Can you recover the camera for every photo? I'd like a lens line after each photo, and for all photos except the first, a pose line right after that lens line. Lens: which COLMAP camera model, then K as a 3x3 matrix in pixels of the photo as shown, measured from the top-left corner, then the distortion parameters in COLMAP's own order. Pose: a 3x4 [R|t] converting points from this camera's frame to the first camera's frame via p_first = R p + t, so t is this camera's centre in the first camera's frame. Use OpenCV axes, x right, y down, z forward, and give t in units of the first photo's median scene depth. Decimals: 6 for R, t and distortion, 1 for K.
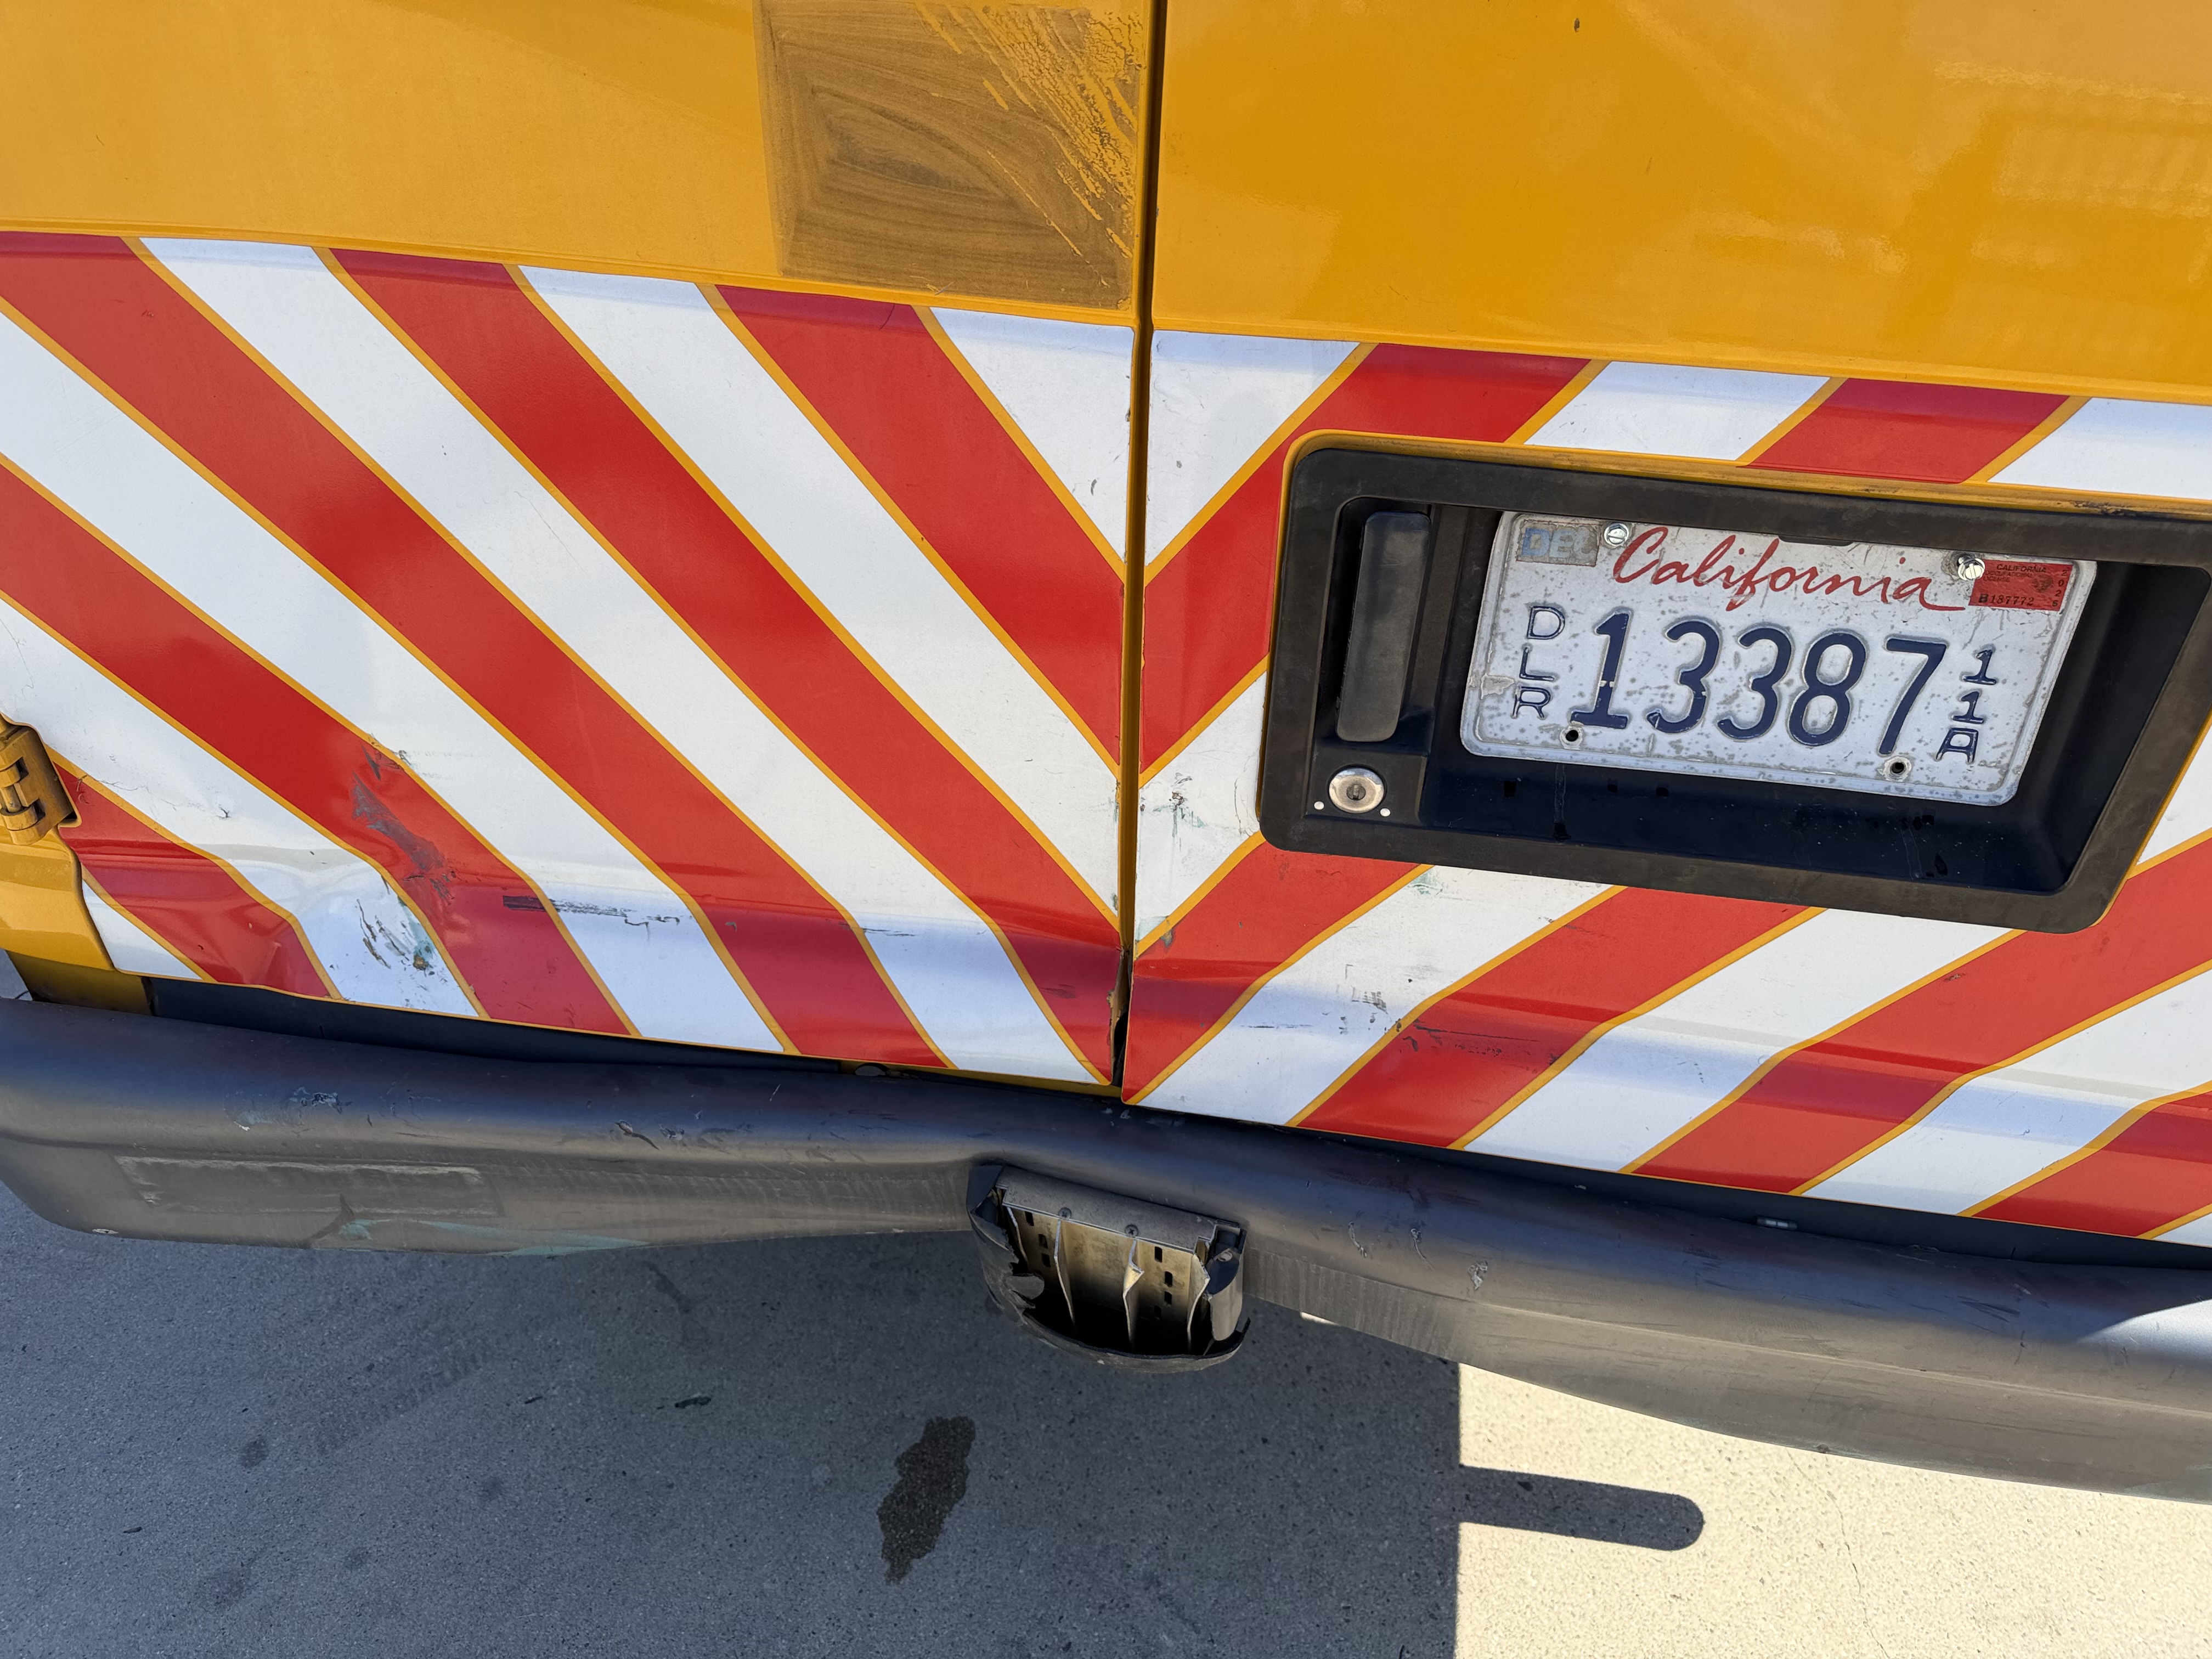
lens RADIAL K [[1603.1, 0, 1106.2], [0, 1603.1, 886.8], [0, 0, 1]] dist [0.026602, -0.029076]
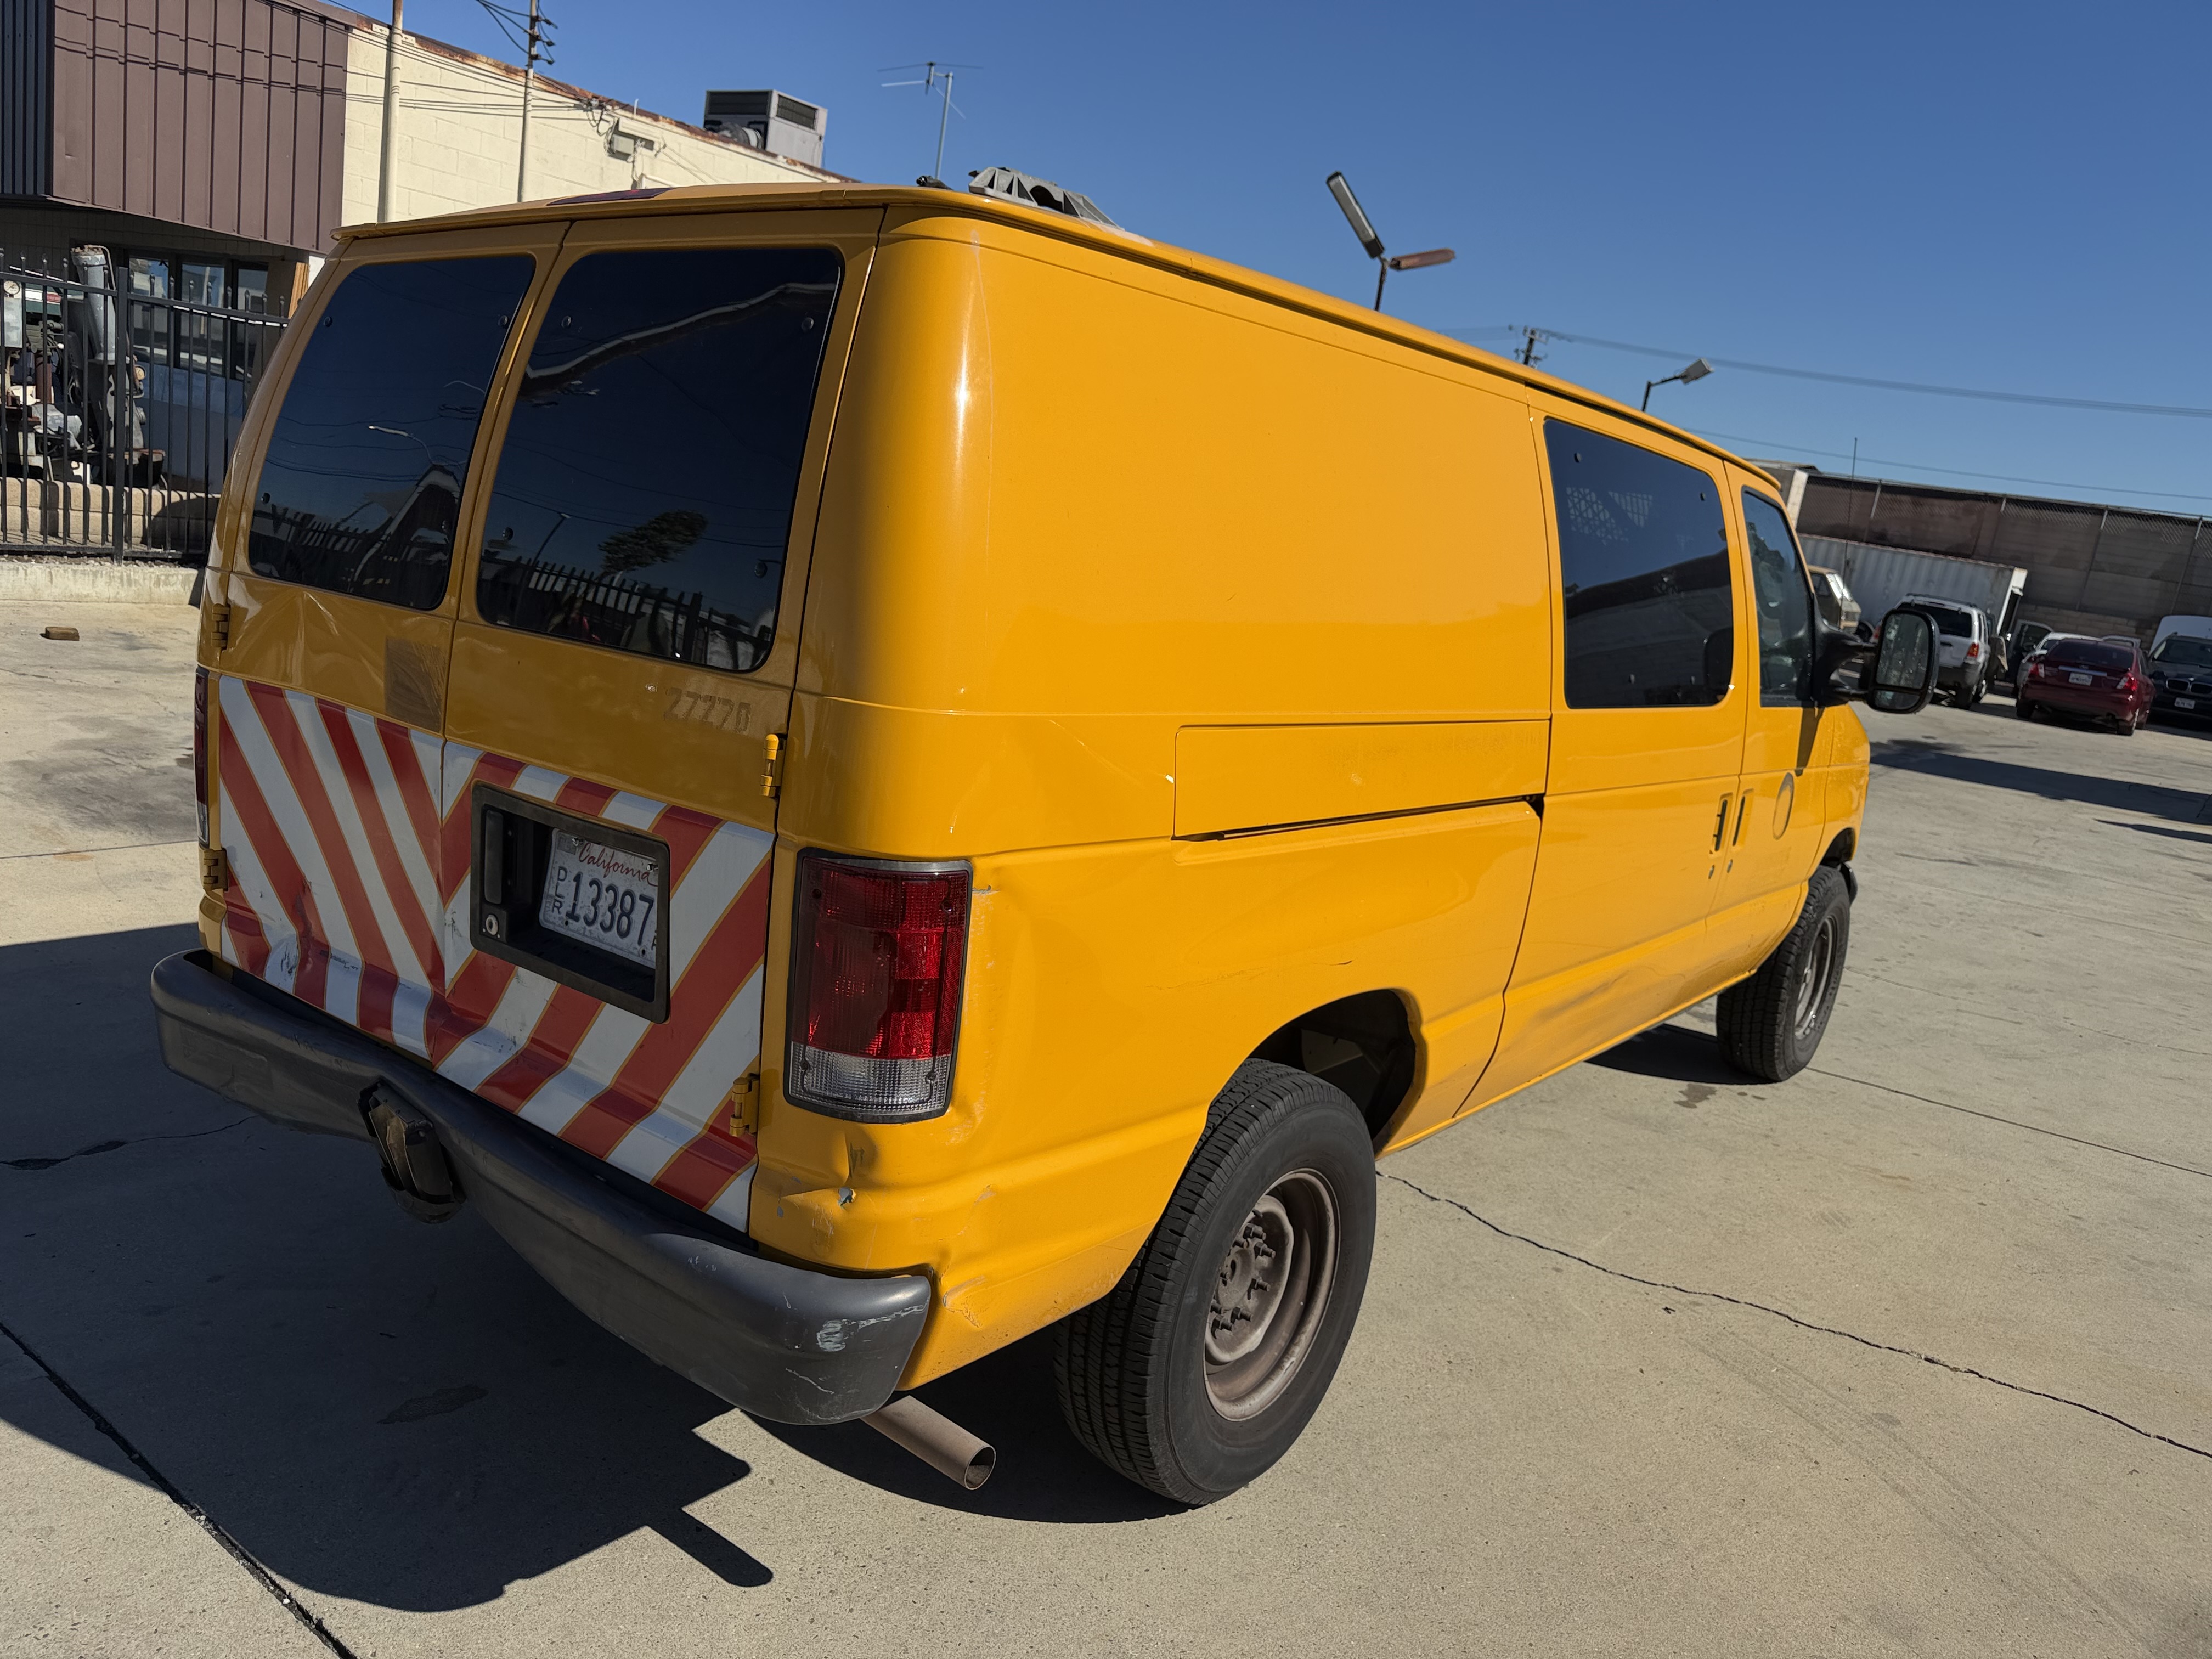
lens RADIAL K [[1603.1, 0, 1118.4], [0, 1603.1, 829.5], [0, 0, 1]] dist [0.026602, -0.029076]
pose [[0.870049, 0.147215, -0.470471, 2.261085], [-0.352226, 0.853351, -0.384355, 0.455074], [0.344894, 0.500120, 0.794310, -0.789561]]
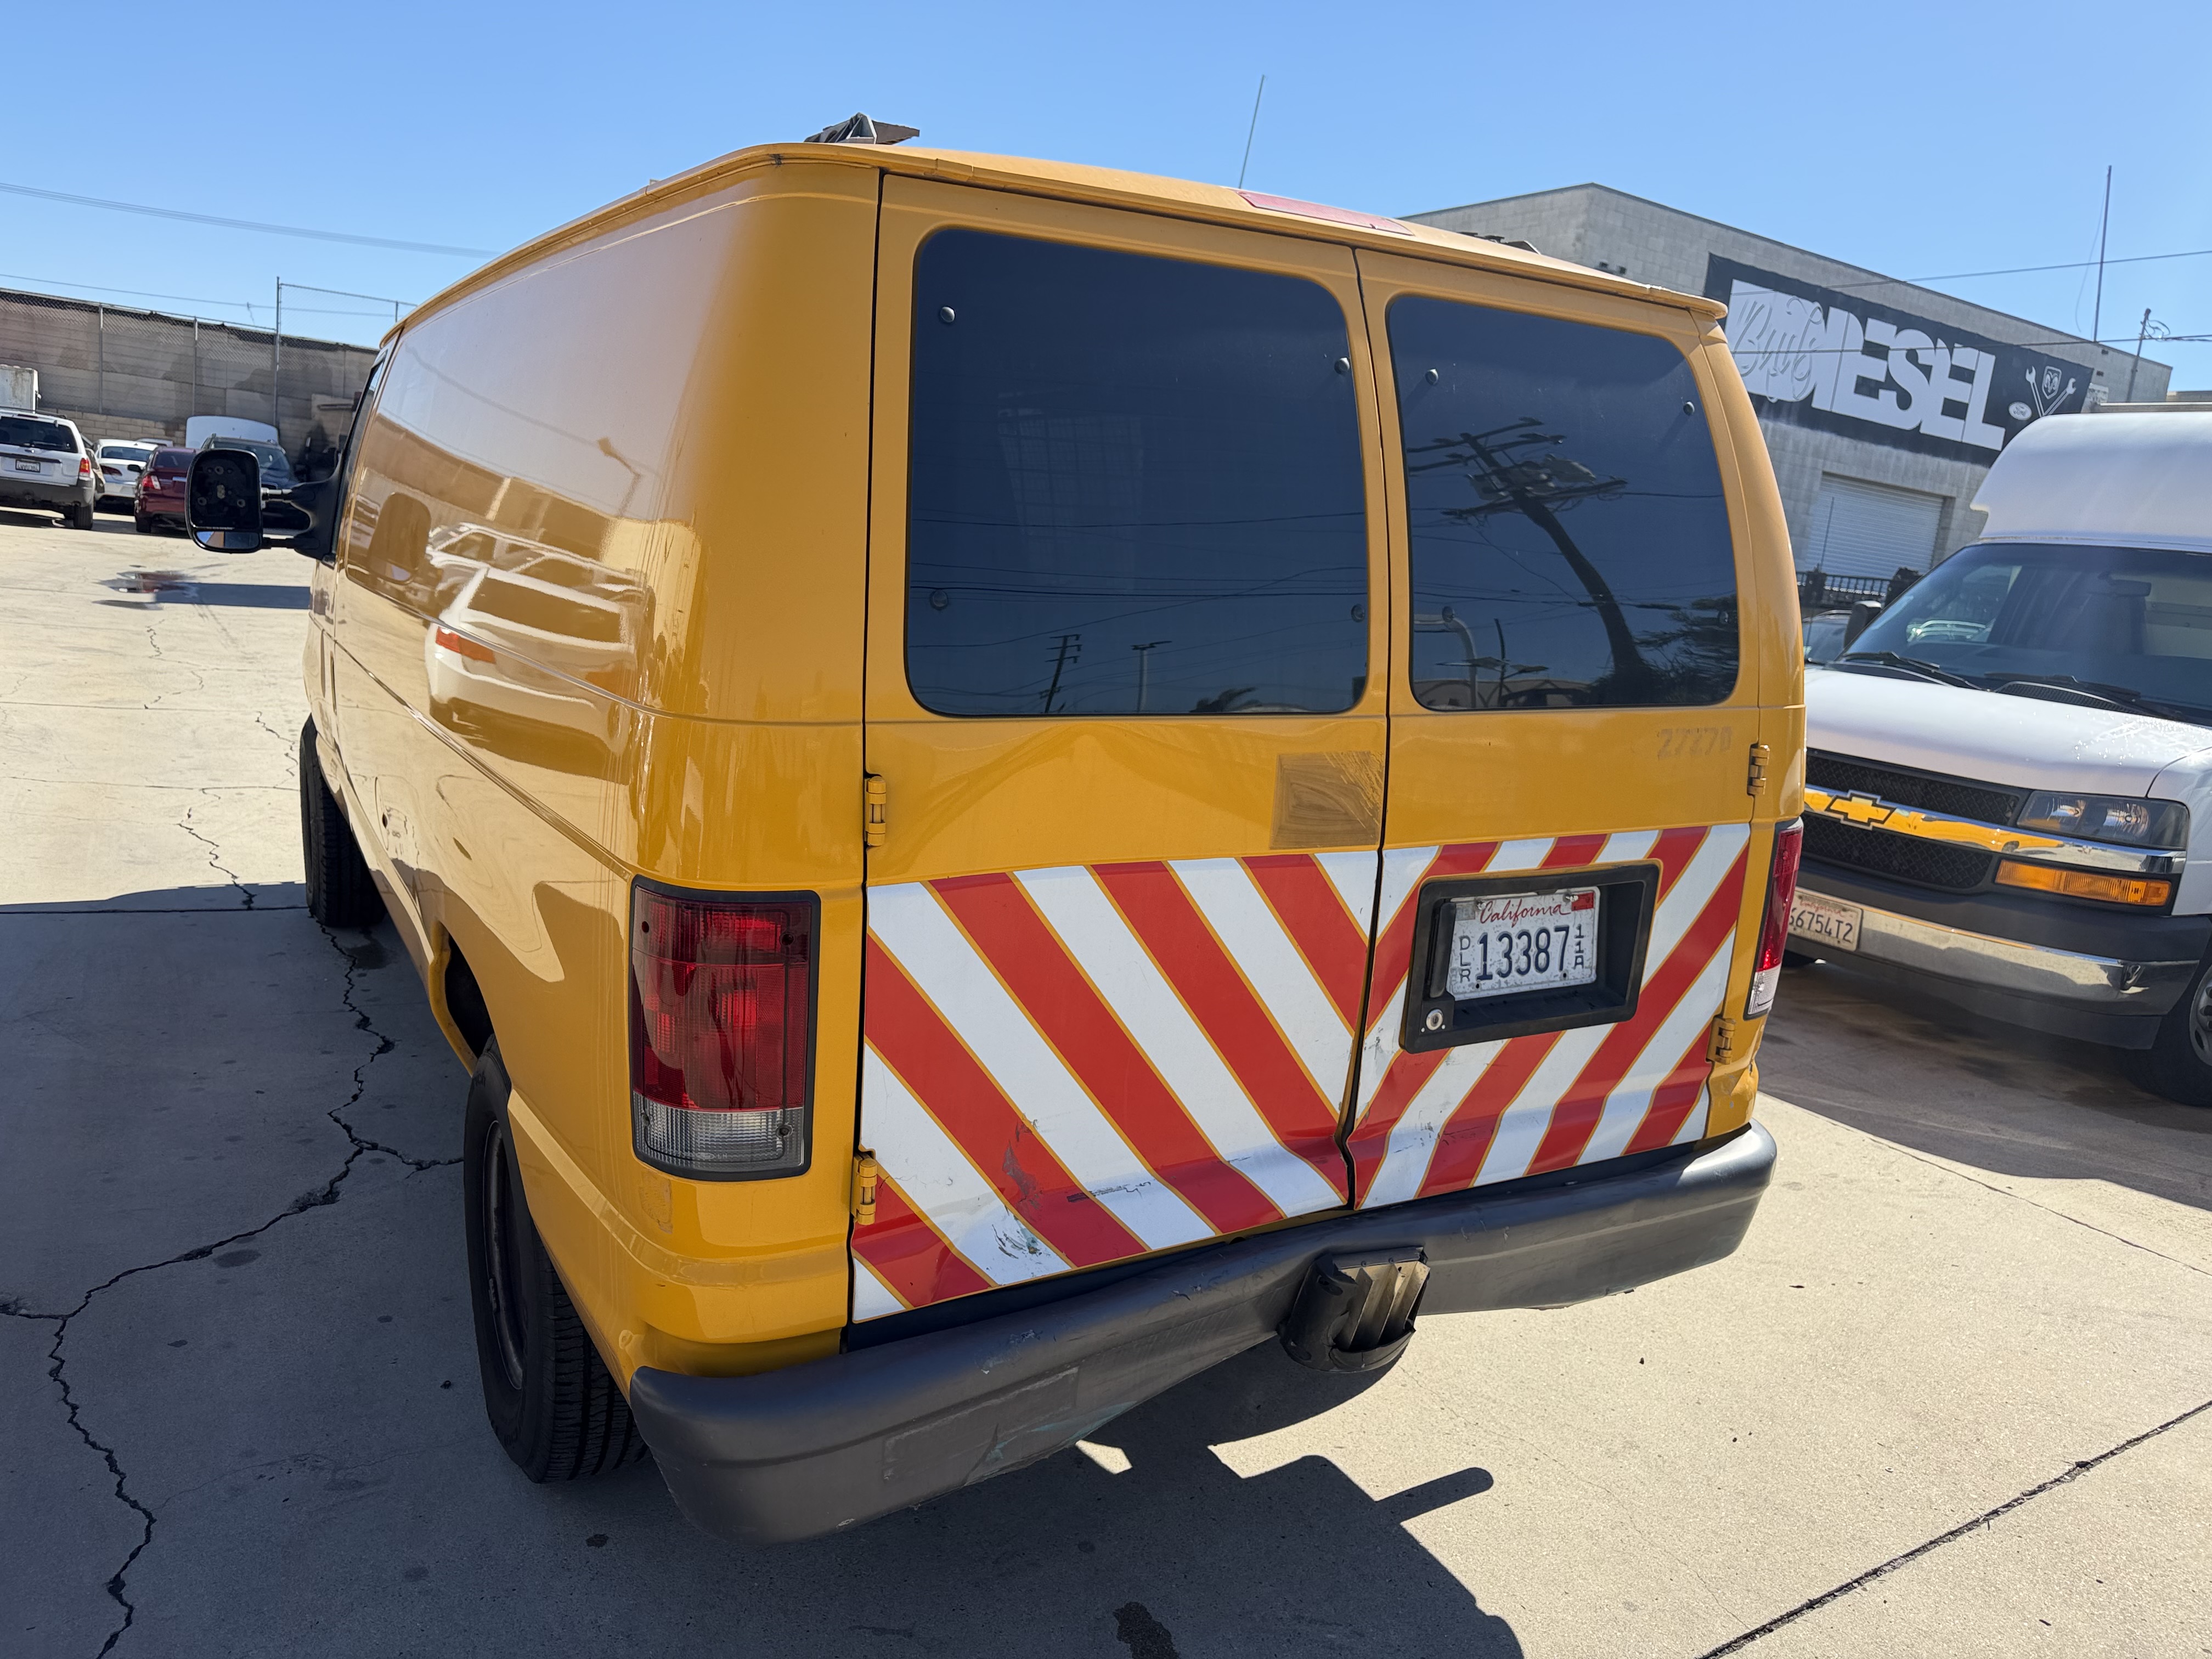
lens RADIAL K [[1603.1, 0, 1125.8], [0, 1603.1, 823.7], [0, 0, 1]] dist [0.026602, -0.029076]
pose [[0.766354, -0.102504, 0.634188, -1.767268], [0.347046, 0.896801, -0.274421, 0.183472], [-0.540612, 0.430396, 0.722840, -0.661276]]
